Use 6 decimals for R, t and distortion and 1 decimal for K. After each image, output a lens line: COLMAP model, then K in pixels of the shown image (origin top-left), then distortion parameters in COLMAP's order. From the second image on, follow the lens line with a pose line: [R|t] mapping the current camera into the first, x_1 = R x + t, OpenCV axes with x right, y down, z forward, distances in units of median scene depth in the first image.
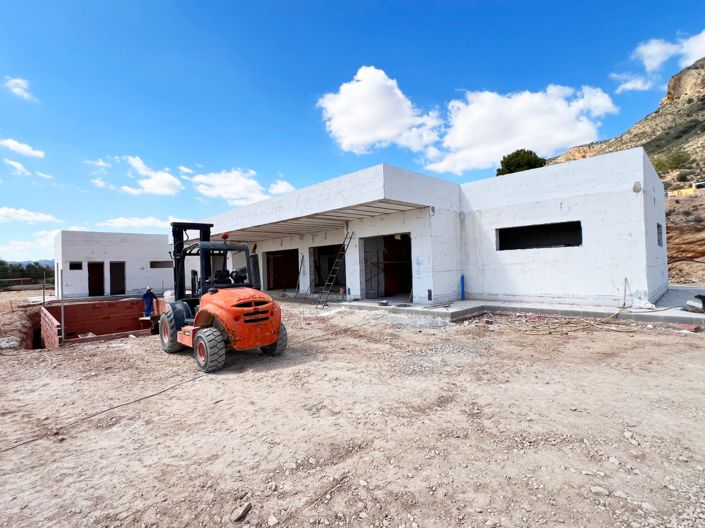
lens RADIAL K [[347.8, 0, 352.5], [0, 347.8, 264.0], [0, 0, 1]] dist [-0.000331, 0.001183]
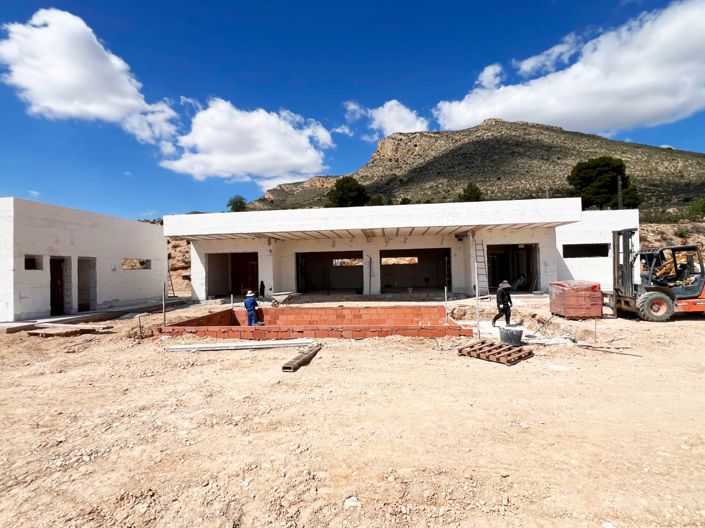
lens RADIAL K [[347.8, 0, 352.5], [0, 347.8, 264.0], [0, 0, 1]] dist [-0.000331, 0.001183]
pose [[0.762426, 0.021705, 0.646711, -0.753045], [-0.003148, 0.999550, -0.029837, 0.022418], [-0.647068, 0.020713, 0.762151, 0.223854]]
